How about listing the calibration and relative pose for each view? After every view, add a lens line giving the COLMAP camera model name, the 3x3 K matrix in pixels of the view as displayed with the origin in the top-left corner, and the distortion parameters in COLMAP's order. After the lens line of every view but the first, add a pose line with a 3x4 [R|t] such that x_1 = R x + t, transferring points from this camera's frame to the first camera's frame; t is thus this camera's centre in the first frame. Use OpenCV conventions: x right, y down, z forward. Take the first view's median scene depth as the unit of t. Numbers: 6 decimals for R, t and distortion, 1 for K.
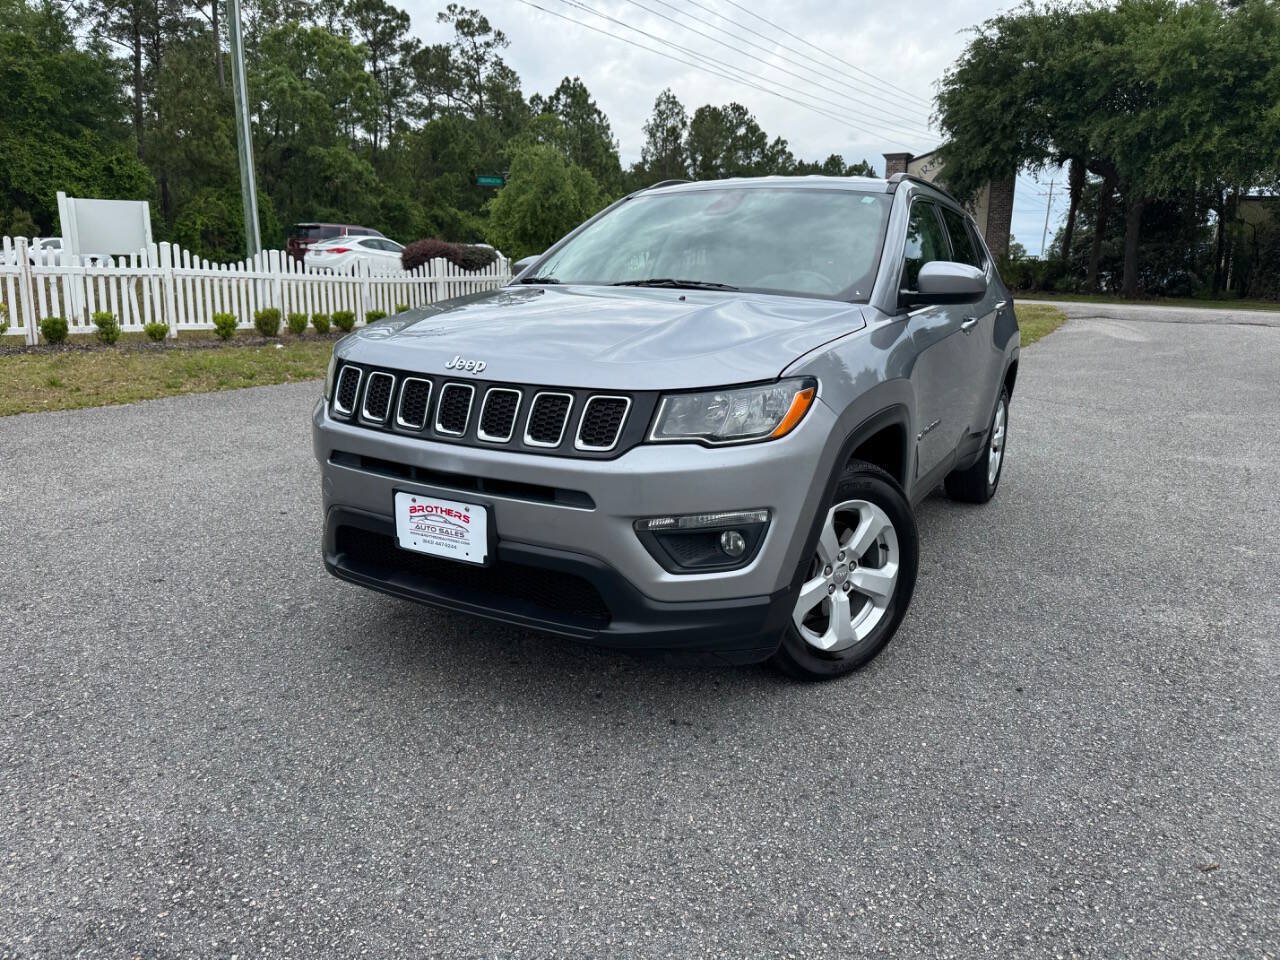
lens RADIAL K [[912.9, 0, 642.9], [0, 912.9, 490.6], [0, 0, 1]] dist [0.009785, -0.014295]
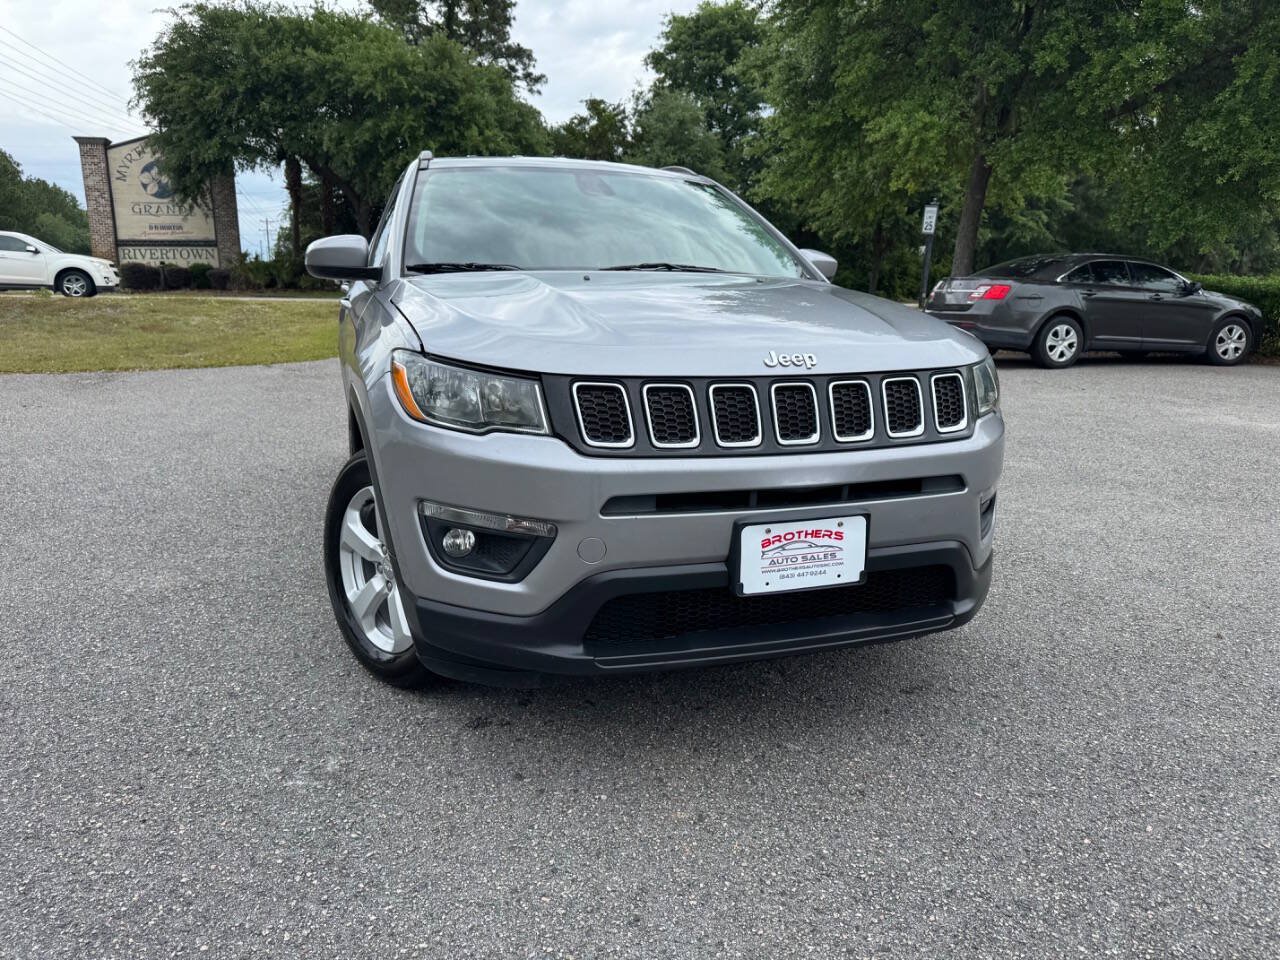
lens RADIAL K [[910.8, 0, 660.4], [0, 910.8, 482.5], [0, 0, 1]] dist [0.004377, -0.004084]
pose [[0.664277, -0.177927, 0.726001, -0.082681], [0.183109, 0.980398, 0.072733, -0.009997], [-0.724712, 0.084622, 0.683836, 0.047679]]
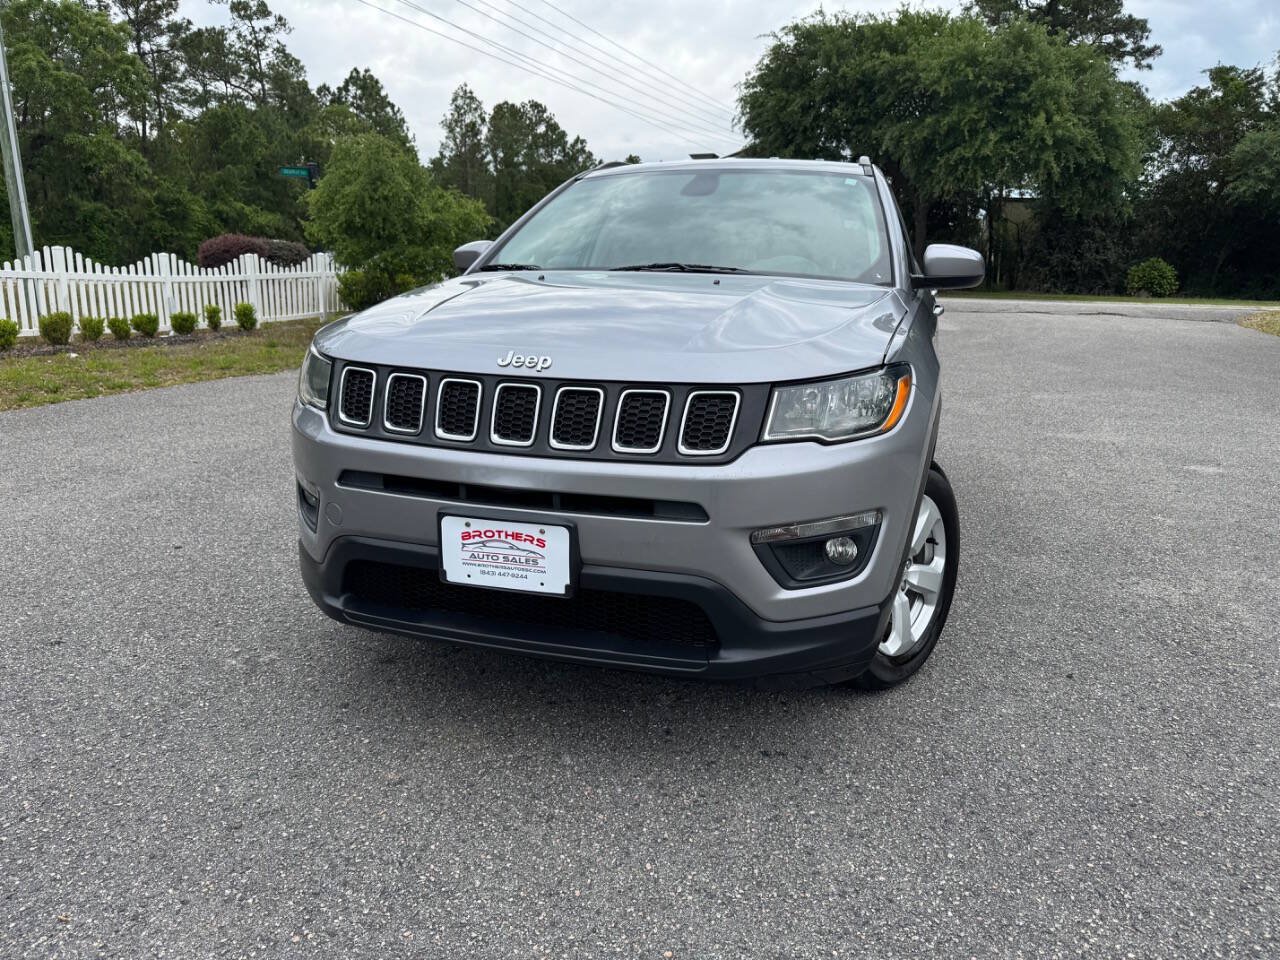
lens RADIAL K [[916.0, 0, 648.4], [0, 916.0, 485.6], [0, 0, 1]] dist [0.004831, -0.009010]
pose [[0.976832, -0.055920, 0.206572, -0.024123], [0.056782, 0.998385, 0.001760, -0.001594], [-0.206337, 0.010010, 0.978430, 0.013554]]
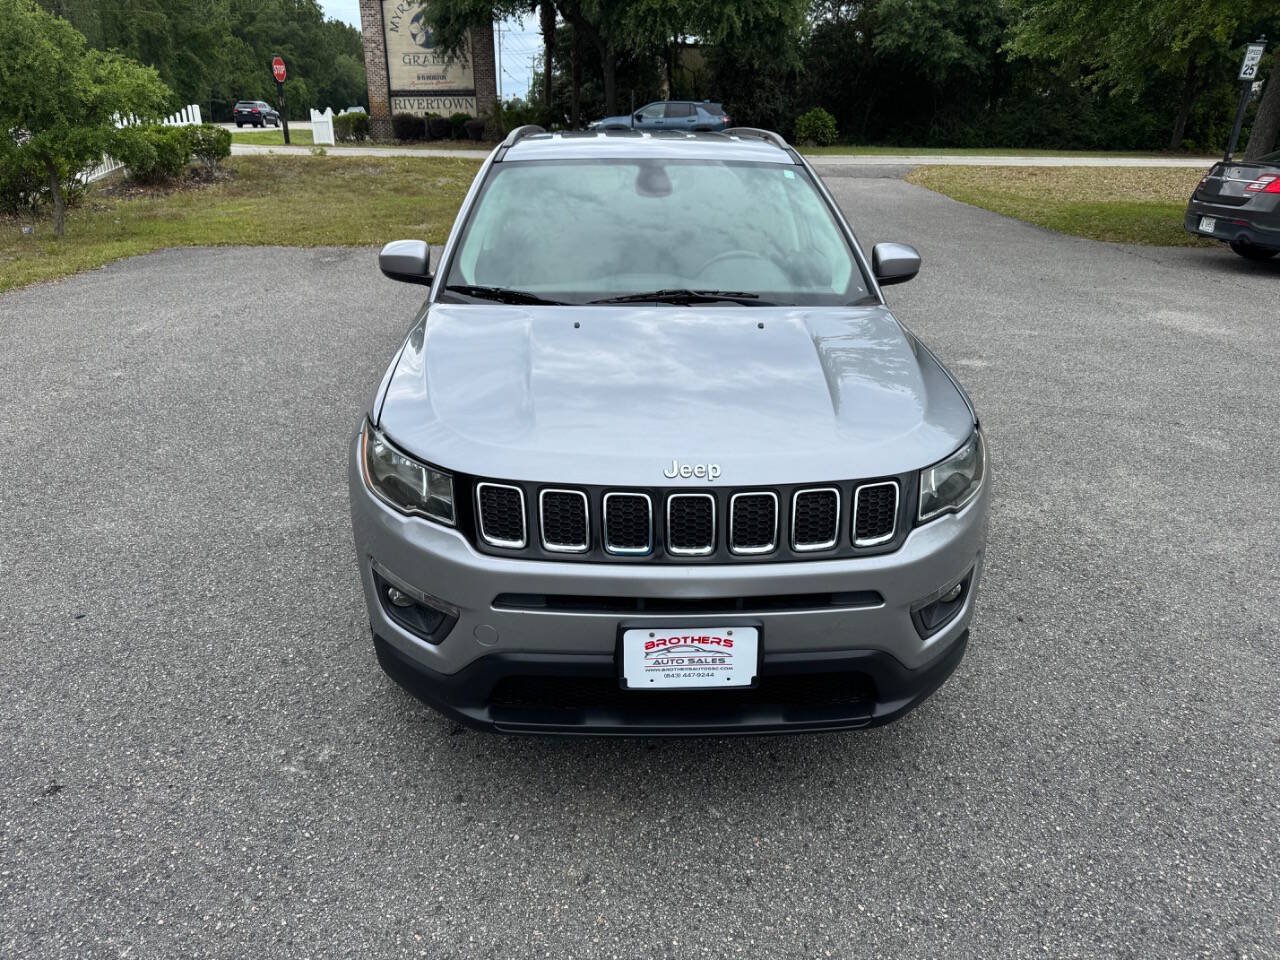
lens RADIAL K [[913.4, 0, 646.5], [0, 913.4, 479.5], [0, 0, 1]] dist [0.006194, -0.010960]
pose [[0.848189, -0.211524, 0.485626, -0.059014], [0.136541, 0.973133, 0.185387, -0.026757], [-0.511793, -0.090935, 0.854283, 0.026922]]
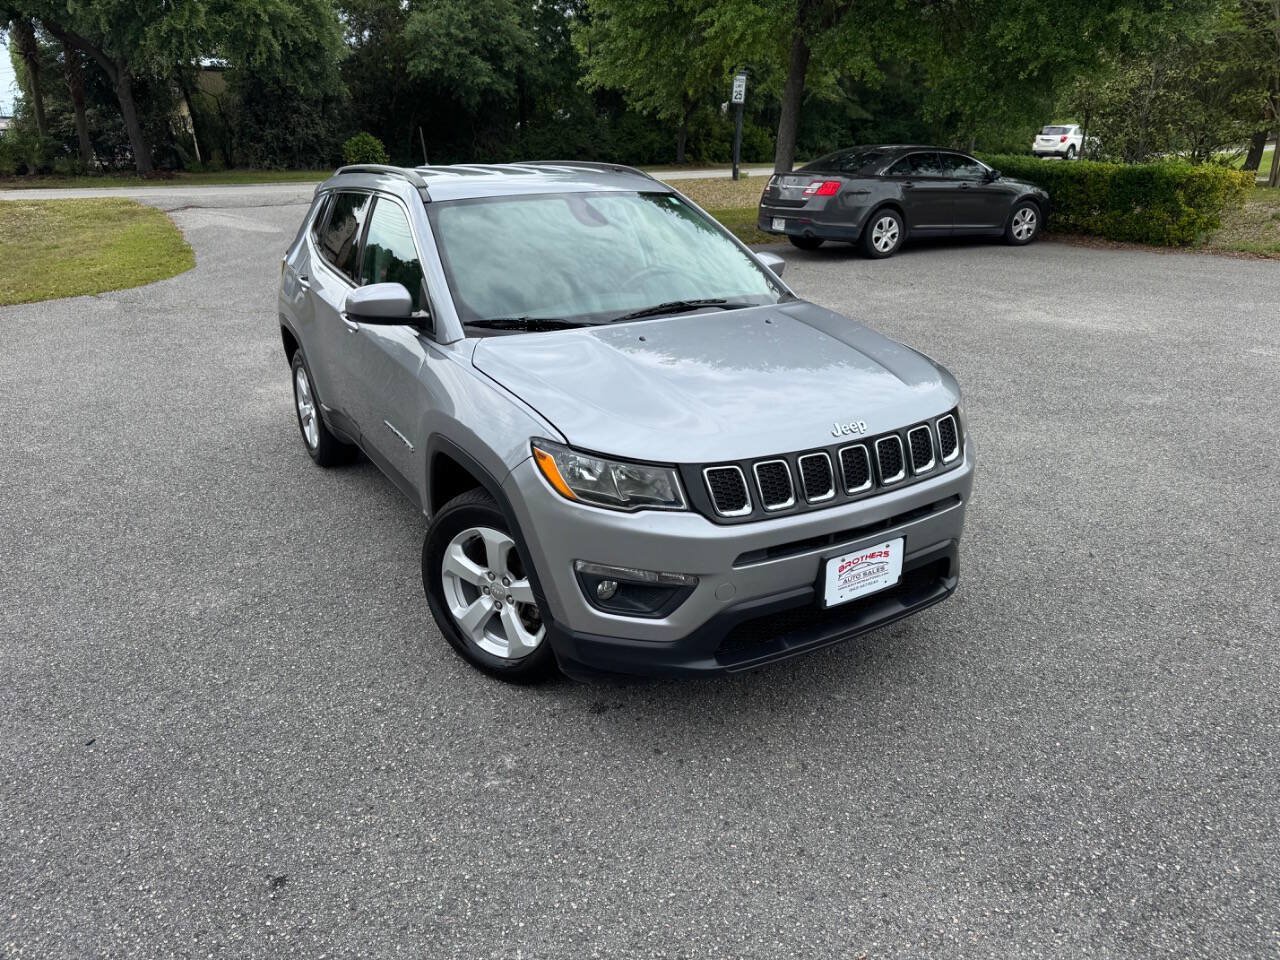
lens RADIAL K [[894.0, 0, 649.0], [0, 894.0, 493.6], [0, 0, 1]] dist [0.041795, -0.052073]
pose [[0.497094, -0.347897, 0.794899, -0.110588], [0.228624, 0.936245, 0.266787, -0.037482], [-0.837035, 0.049115, 0.544940, 0.056168]]
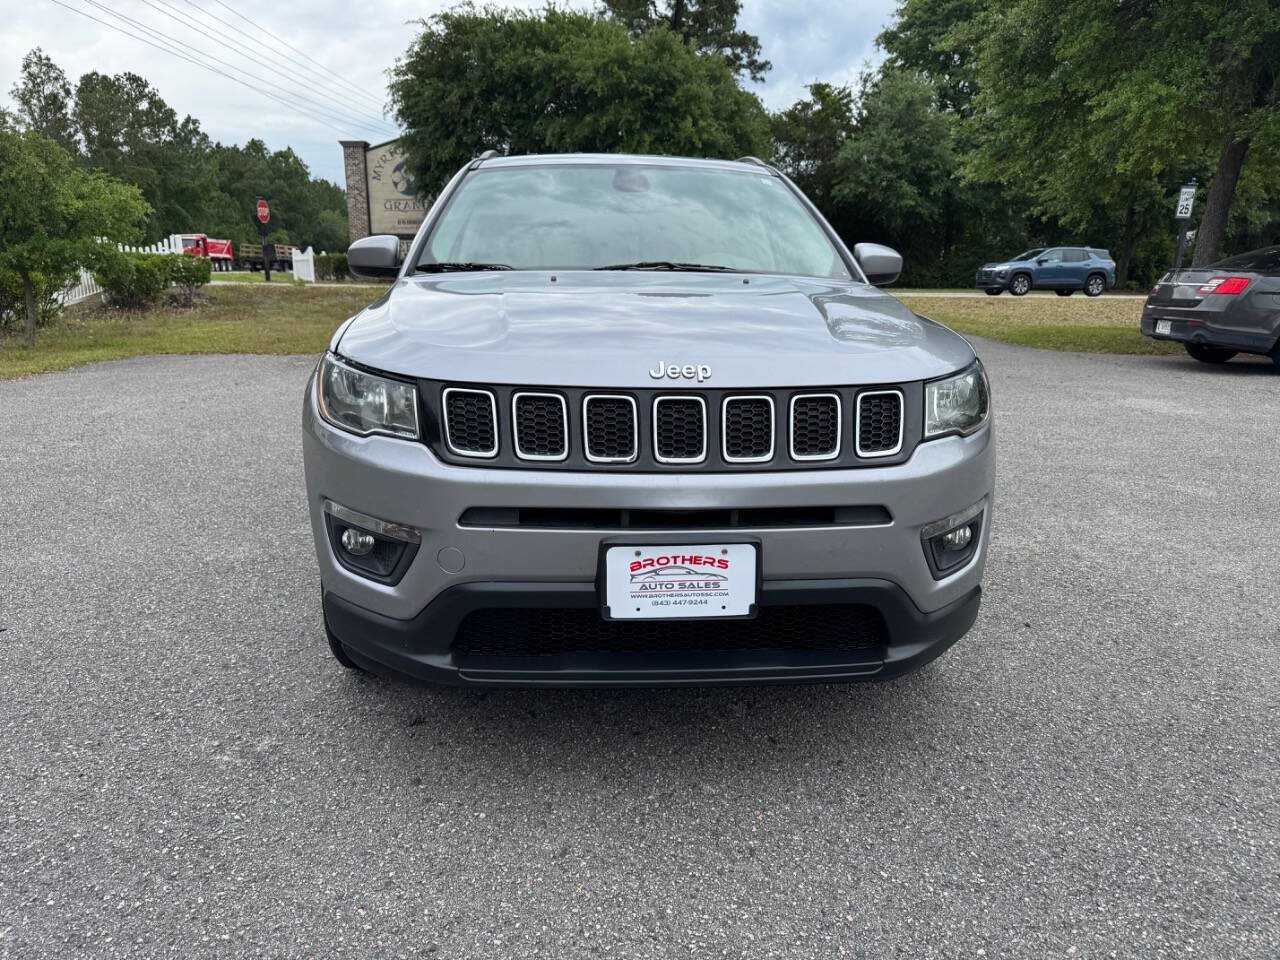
lens RADIAL K [[916.0, 0, 648.4], [0, 916.0, 485.6], [0, 0, 1]] dist [0.004831, -0.009010]
pose [[0.830761, -0.143499, 0.537814, -0.059771], [0.141515, 0.988901, 0.045258, -0.007298], [-0.538339, 0.038510, 0.841848, 0.032667]]
